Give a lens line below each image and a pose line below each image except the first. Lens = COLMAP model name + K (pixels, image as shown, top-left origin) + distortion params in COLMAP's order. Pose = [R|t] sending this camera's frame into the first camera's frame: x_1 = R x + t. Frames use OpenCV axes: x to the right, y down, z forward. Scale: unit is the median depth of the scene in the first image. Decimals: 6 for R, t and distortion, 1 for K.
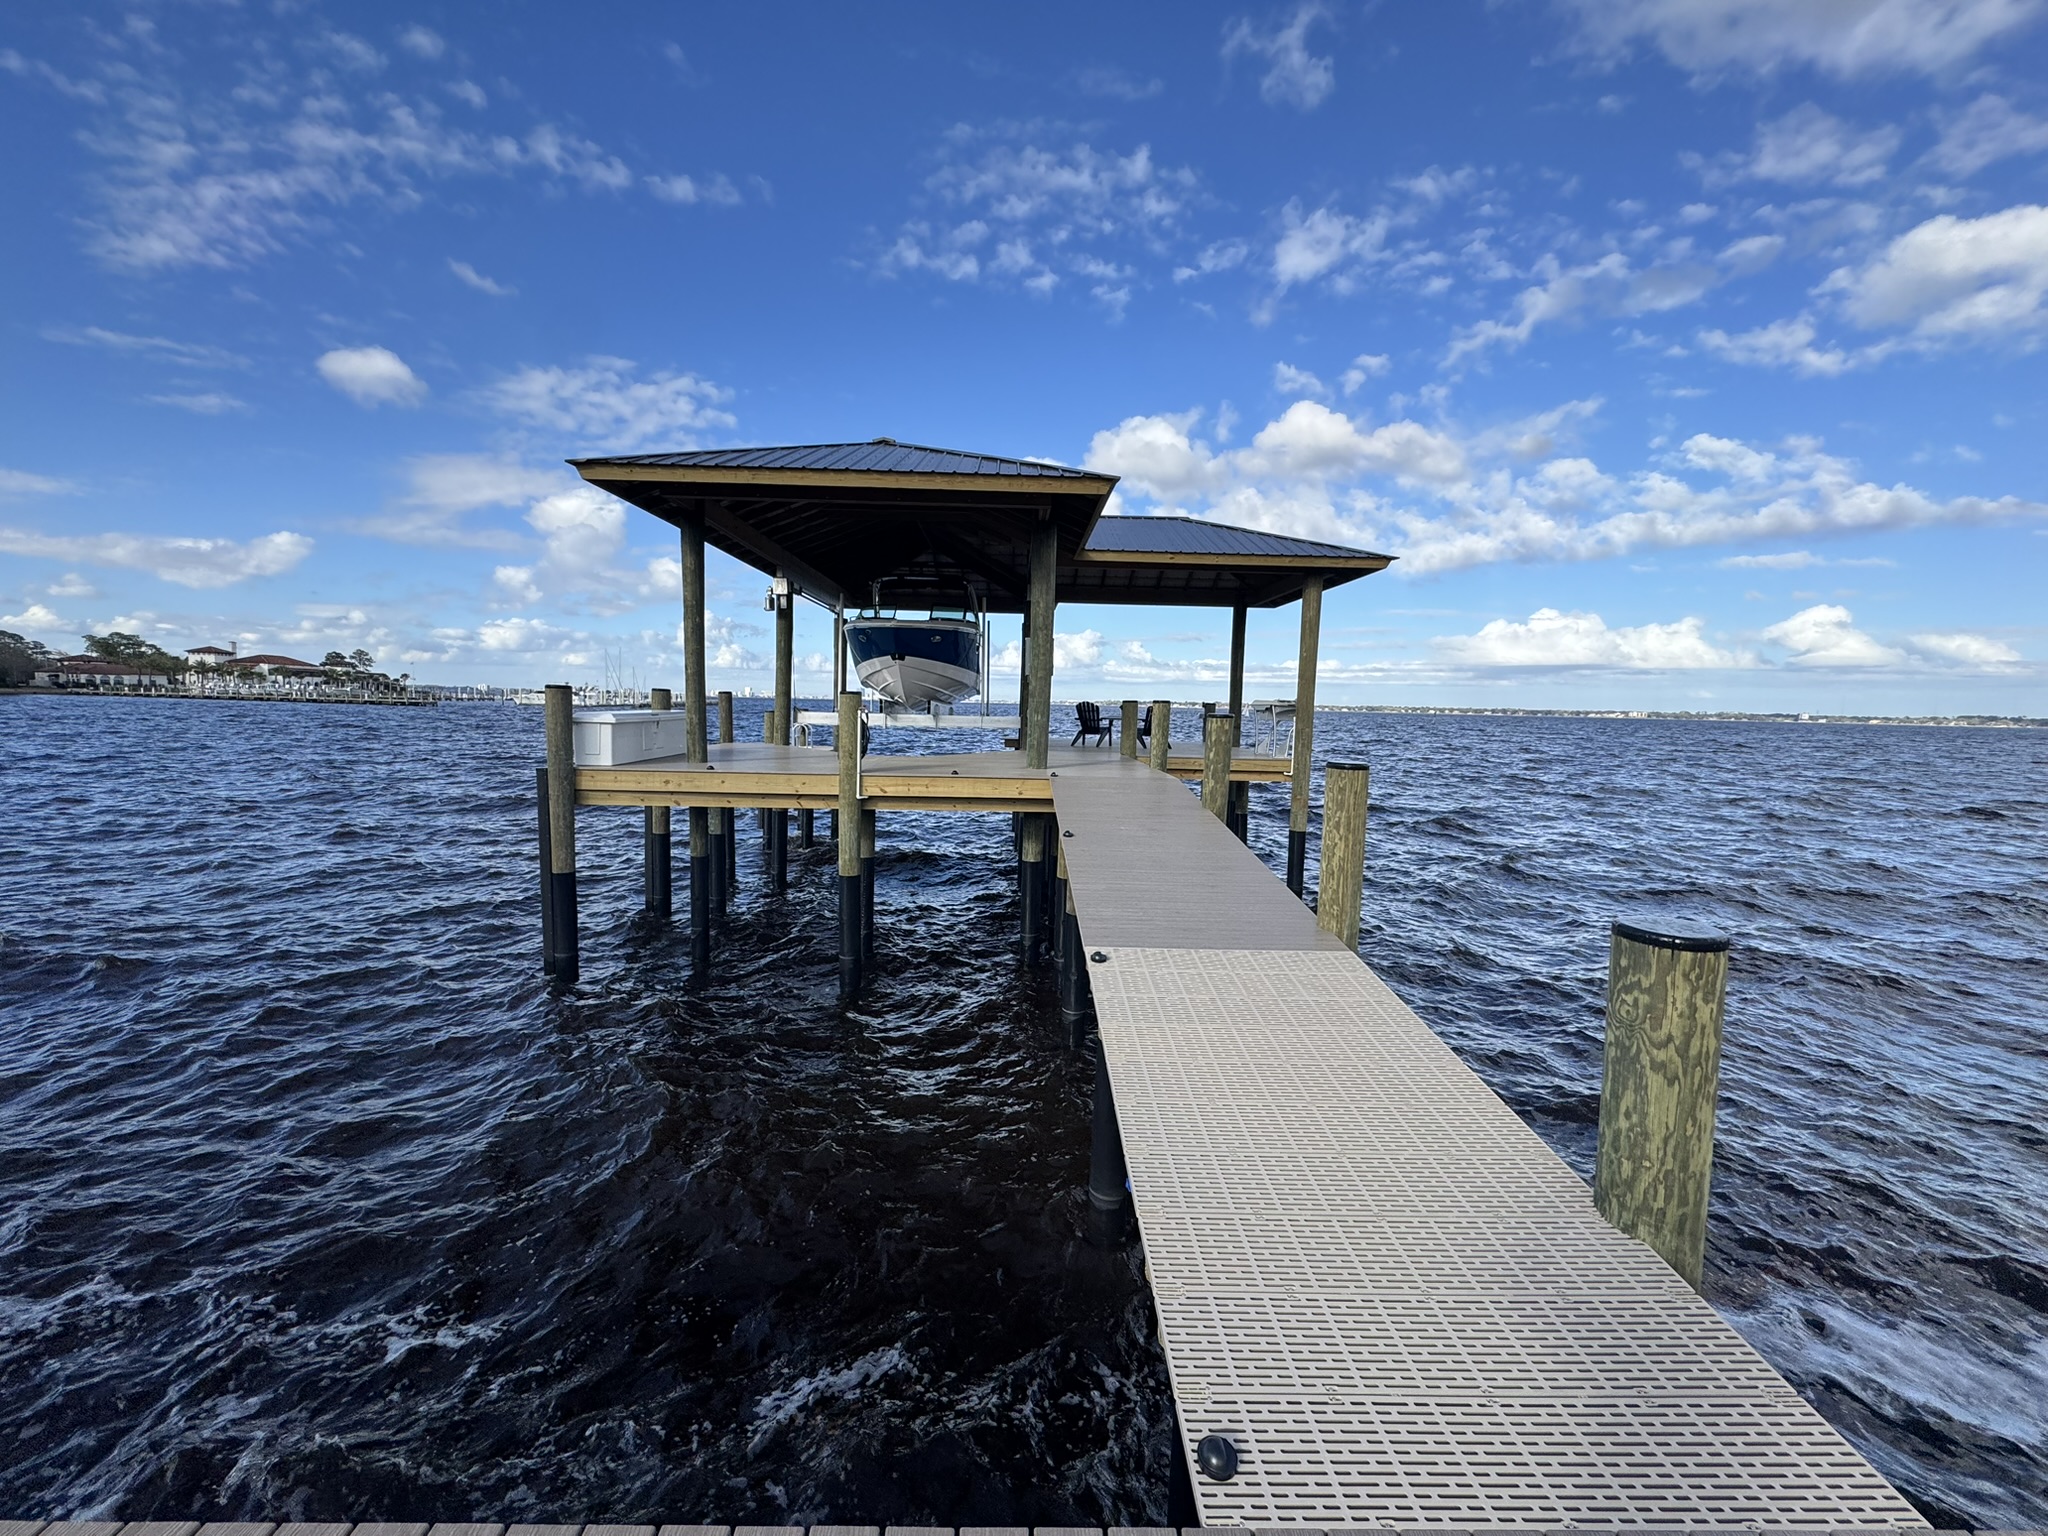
lens RADIAL K [[808.9, 0, 1024.0], [0, 808.9, 768.0], [0, 0, 1]] dist [0.007833, -0.000171]
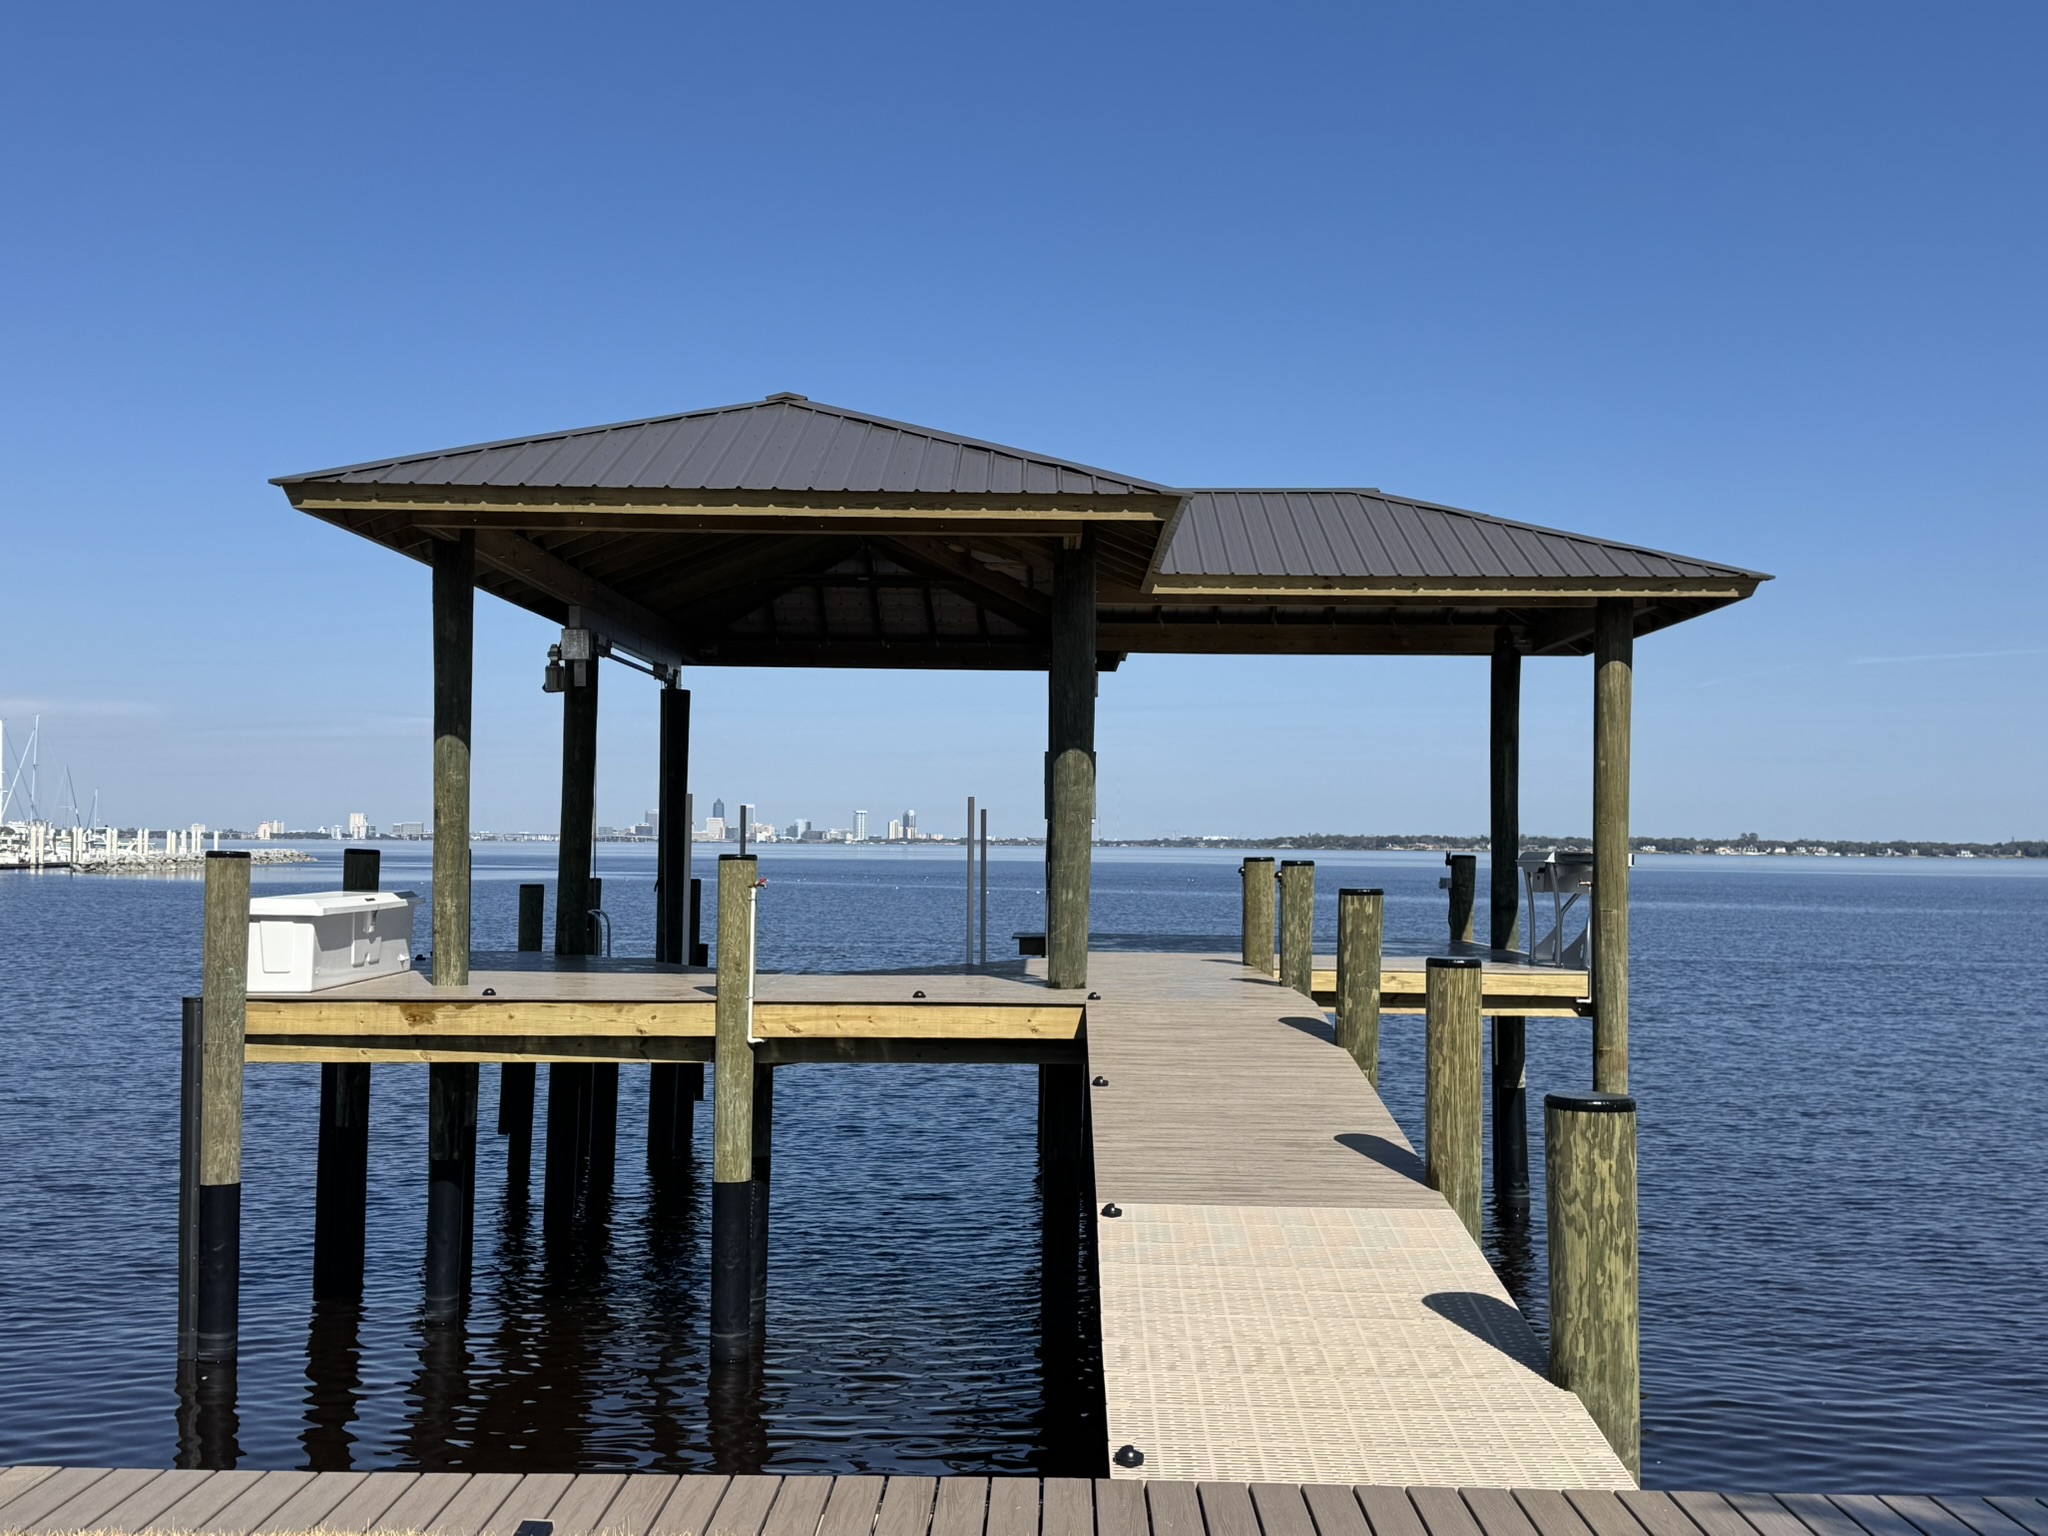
lens RADIAL K [[1999.0, 0, 1024.0], [0, 1999.0, 768.0], [0, 0, 1]] dist [0.131201, 0.002436]
pose [[0.999578, -0.013929, -0.025478, 0.111139], [0.010756, 0.992632, -0.120694, 0.077090], [0.026971, 0.120369, 0.992363, -1.729058]]
